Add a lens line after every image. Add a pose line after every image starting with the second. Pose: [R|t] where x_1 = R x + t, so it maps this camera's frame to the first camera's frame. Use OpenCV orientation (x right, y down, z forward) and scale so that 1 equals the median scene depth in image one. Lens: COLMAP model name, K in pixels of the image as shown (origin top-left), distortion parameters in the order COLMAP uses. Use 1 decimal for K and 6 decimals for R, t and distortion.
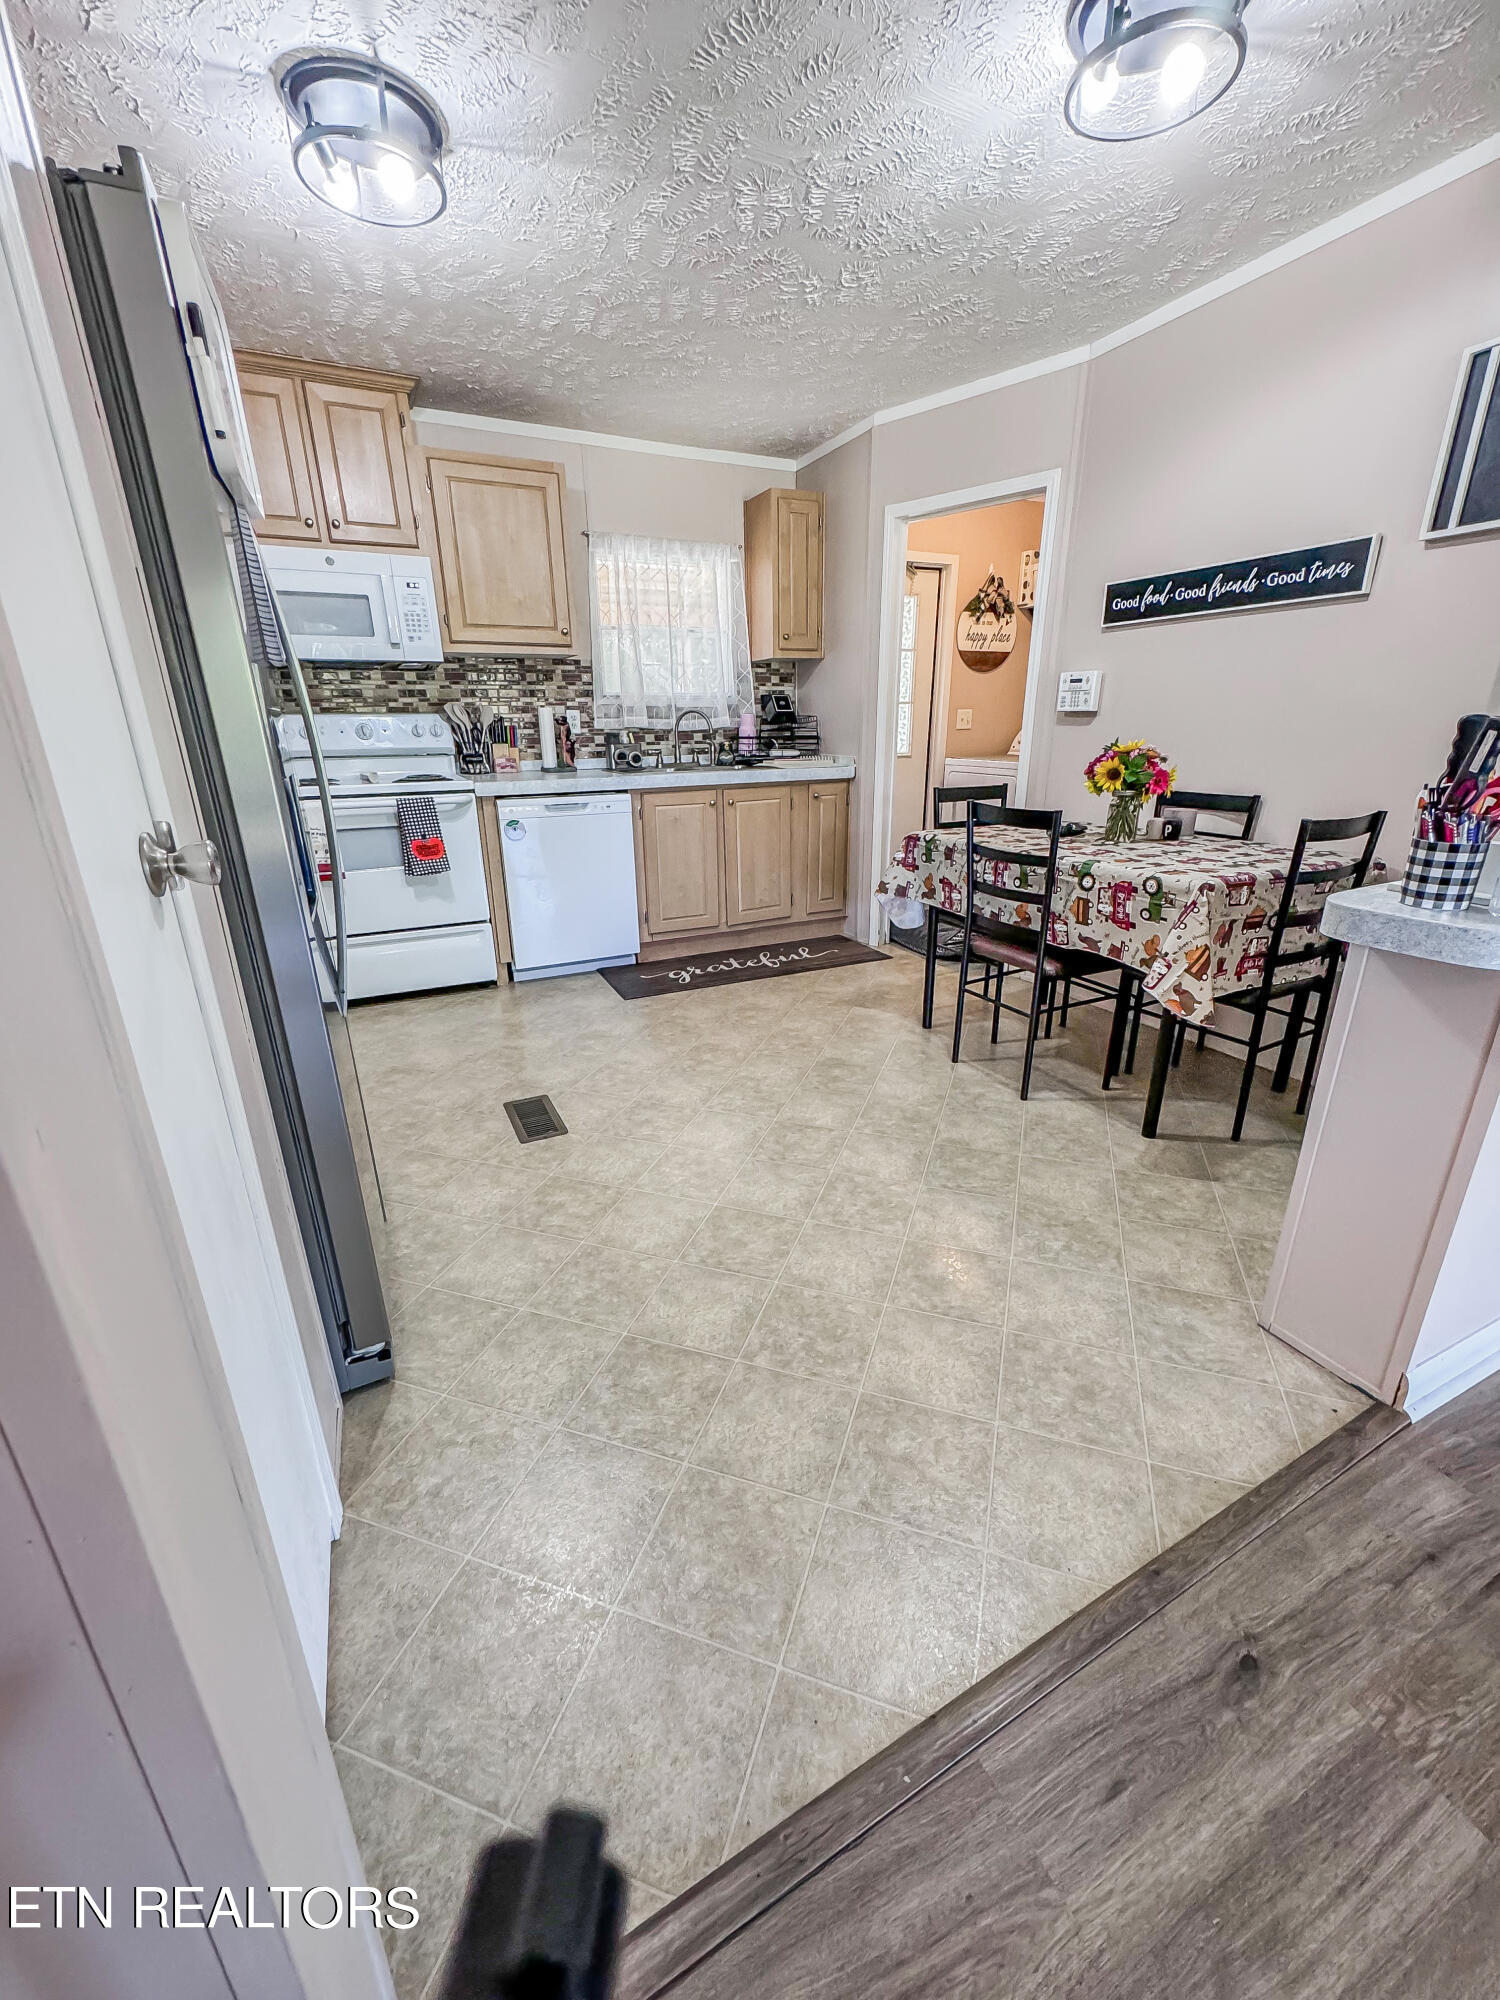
lens RADIAL K [[803.6, 0, 747.1], [0, 803.6, 1004.1], [0, 0, 1]] dist [0.004507, 0.001265]
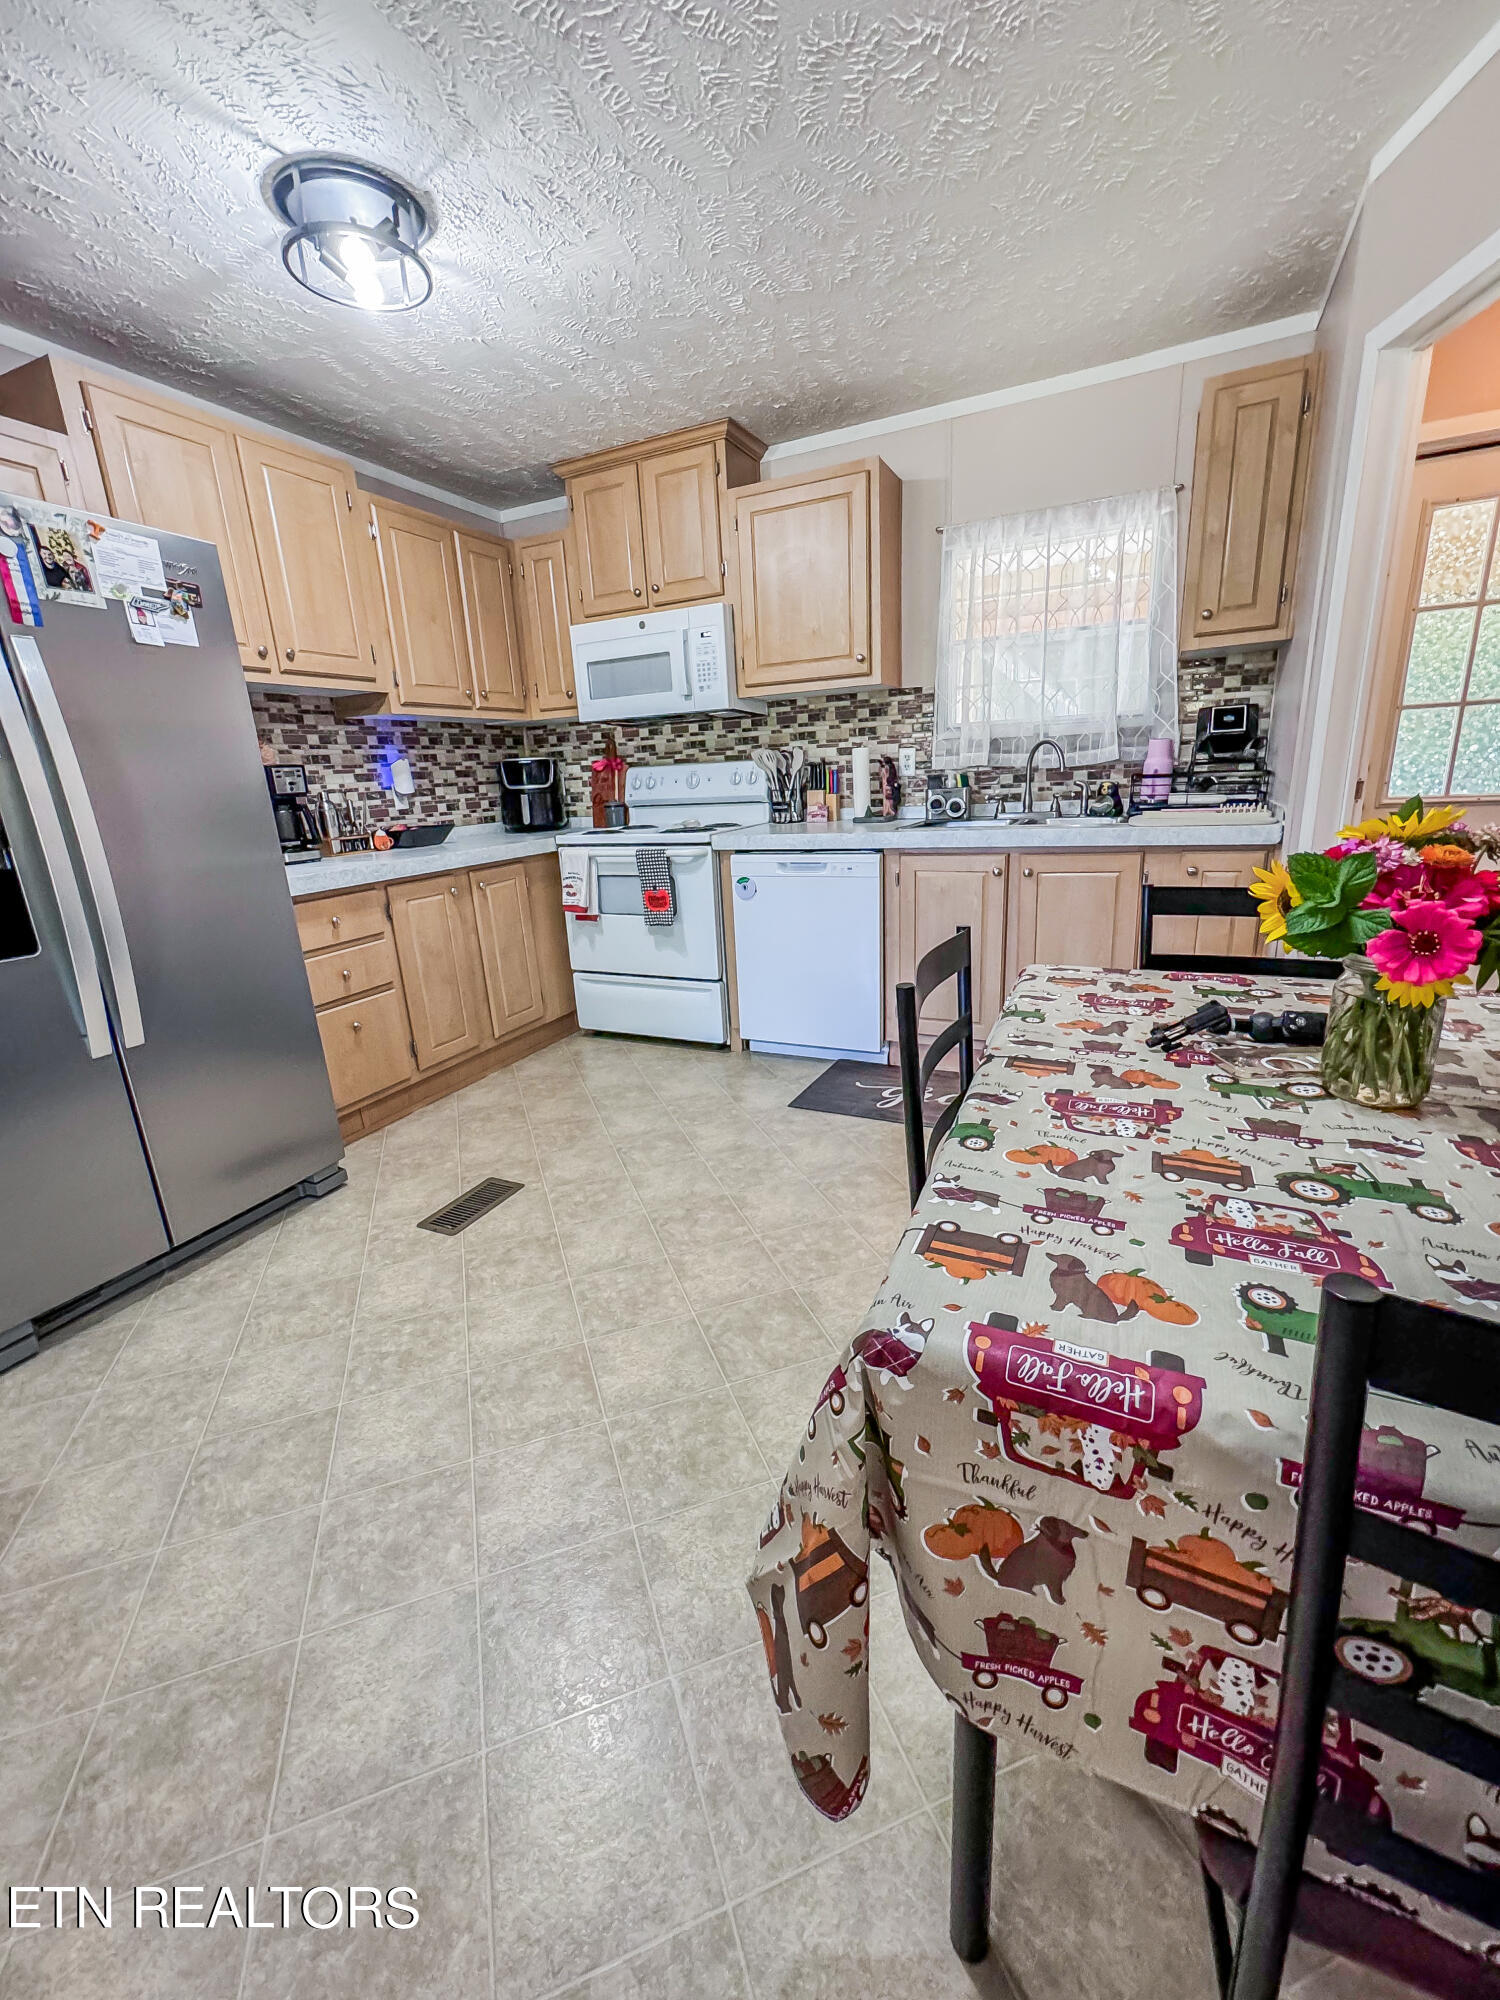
lens RADIAL K [[803.6, 0, 741.8], [0, 803.6, 998.7], [0, 0, 1]] dist [0.004507, 0.001265]
pose [[0.620352, 0.192713, -0.760280, 0.421981], [-0.218108, 0.973497, 0.068794, -0.158901], [0.753388, 0.123147, 0.645943, 0.436261]]
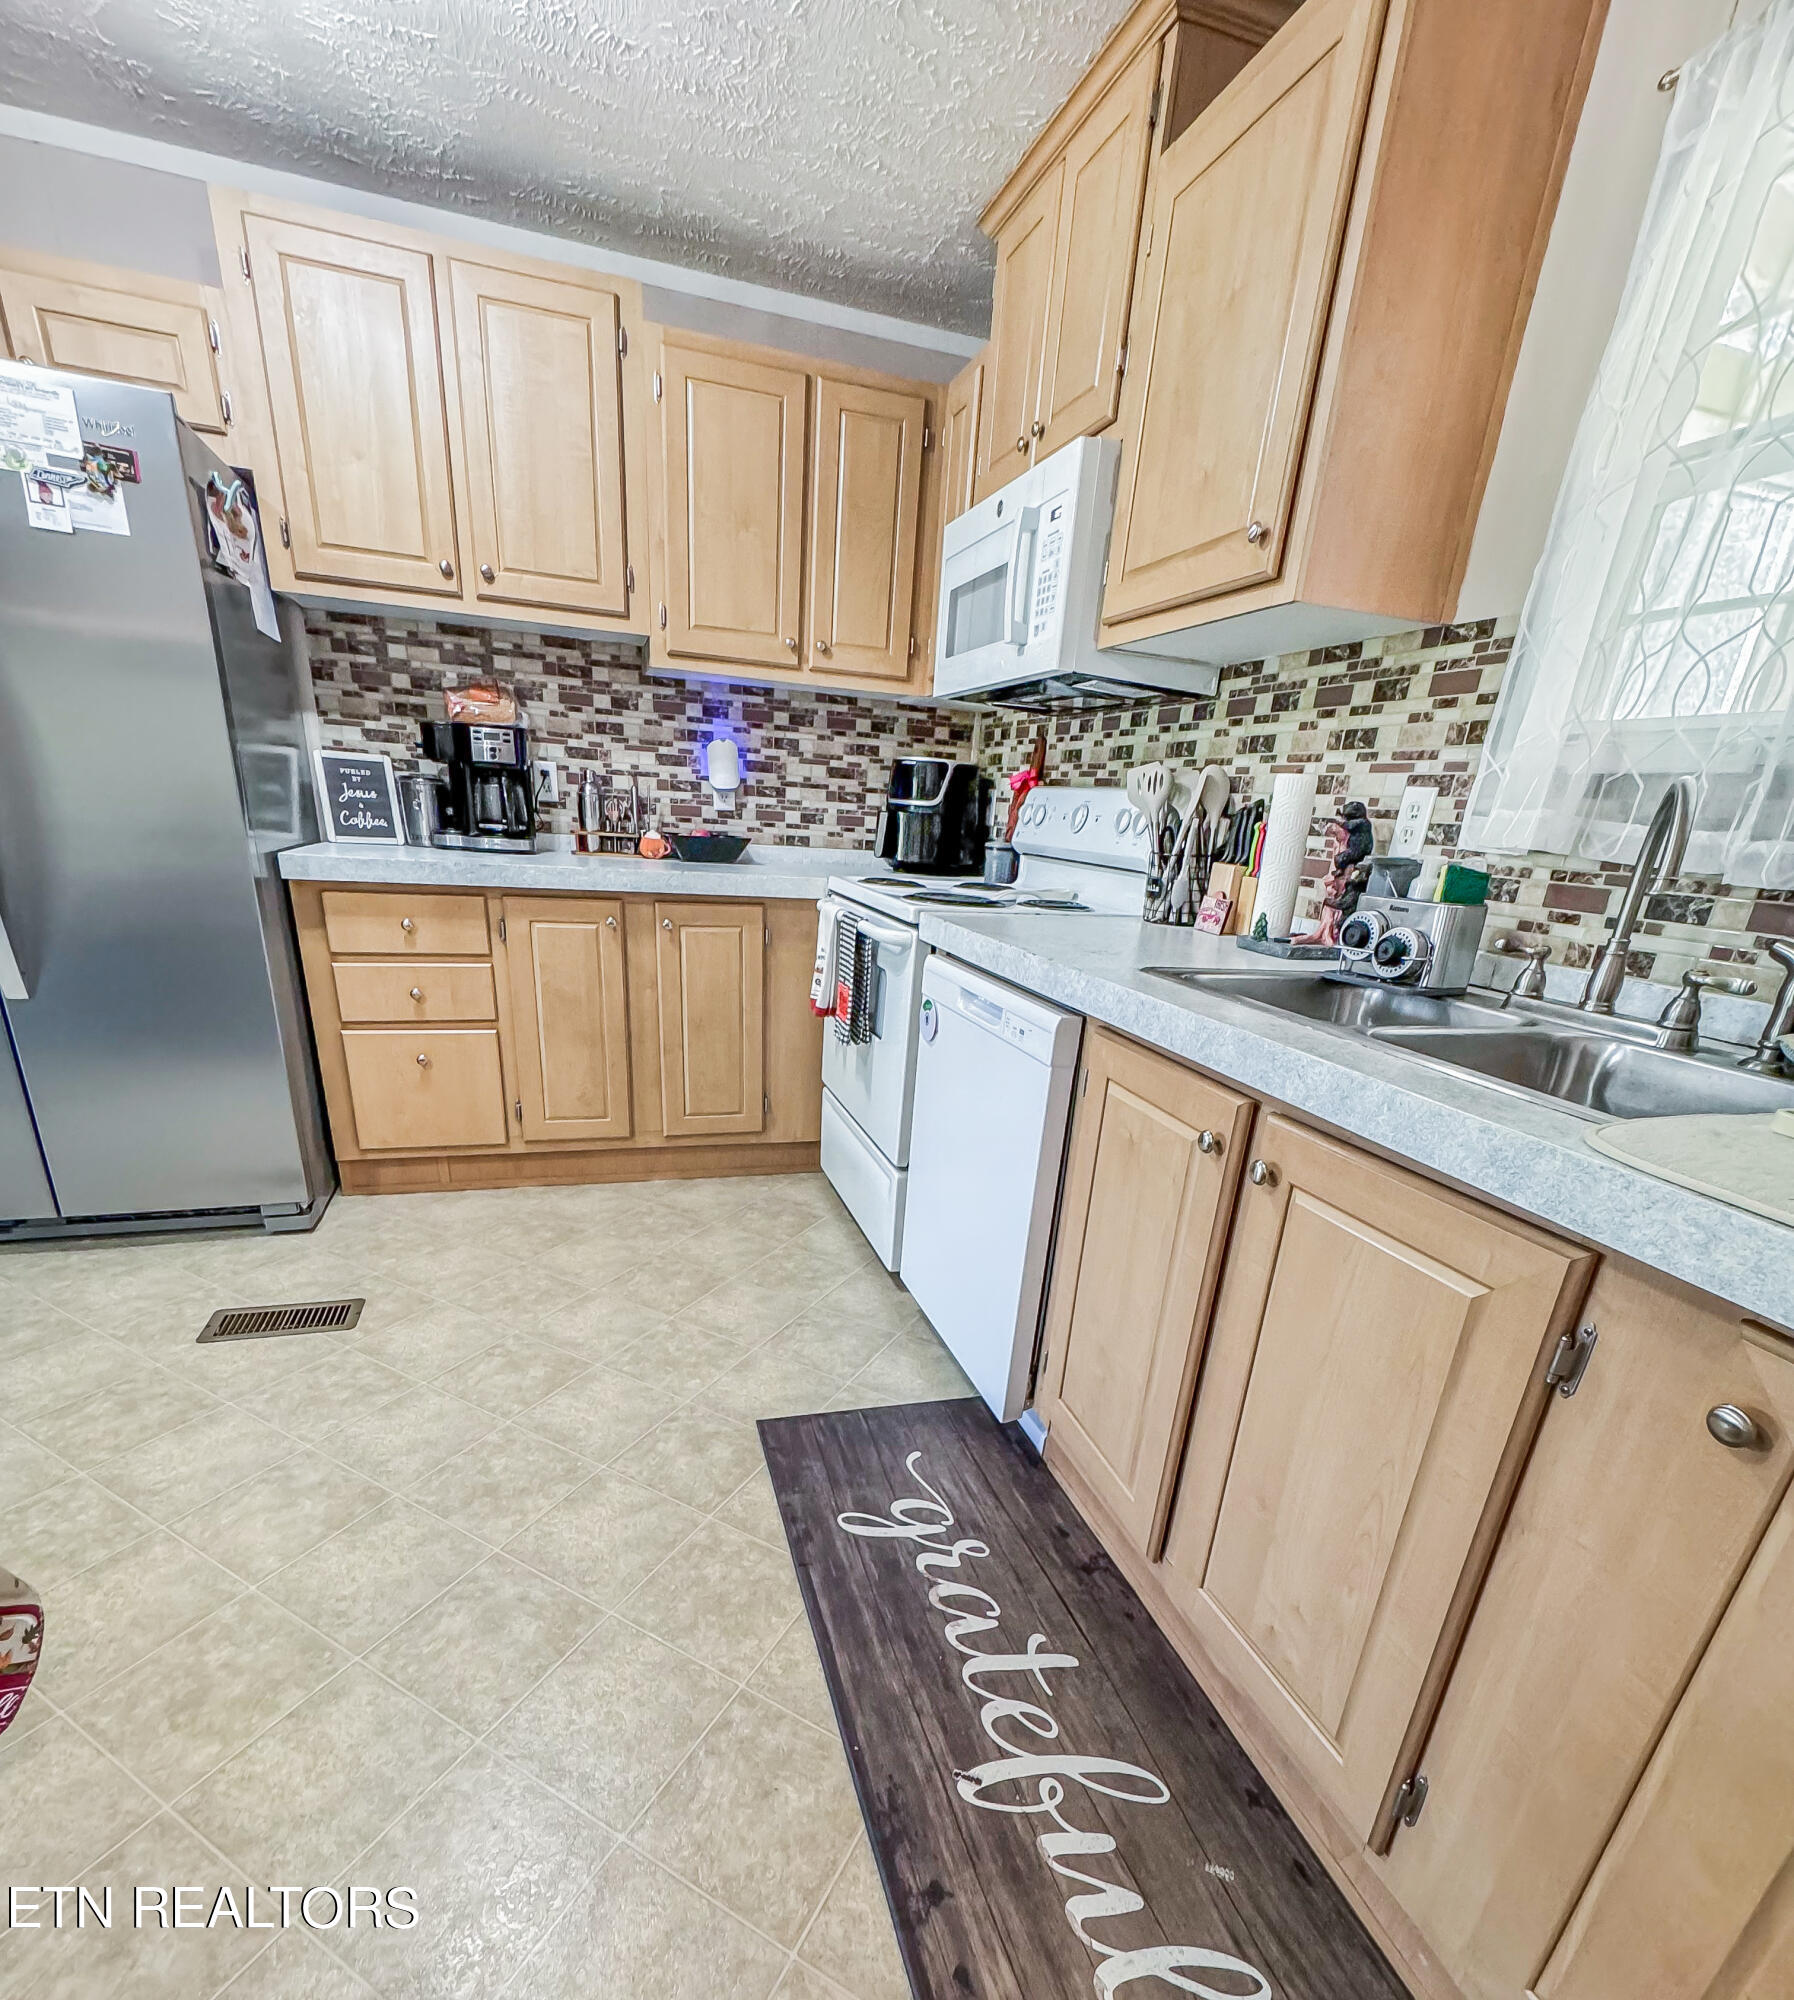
lens RADIAL K [[955.2, 0, 895.2], [0, 955.2, 1196.3], [0, 0, 1]] dist [-0.000073, -0.001366]
pose [[-0.144183, 0.375759, -0.915432, 0.275716], [-0.390792, 0.828281, 0.401537, -0.354940], [0.909116, 0.415639, 0.027420, 1.022509]]
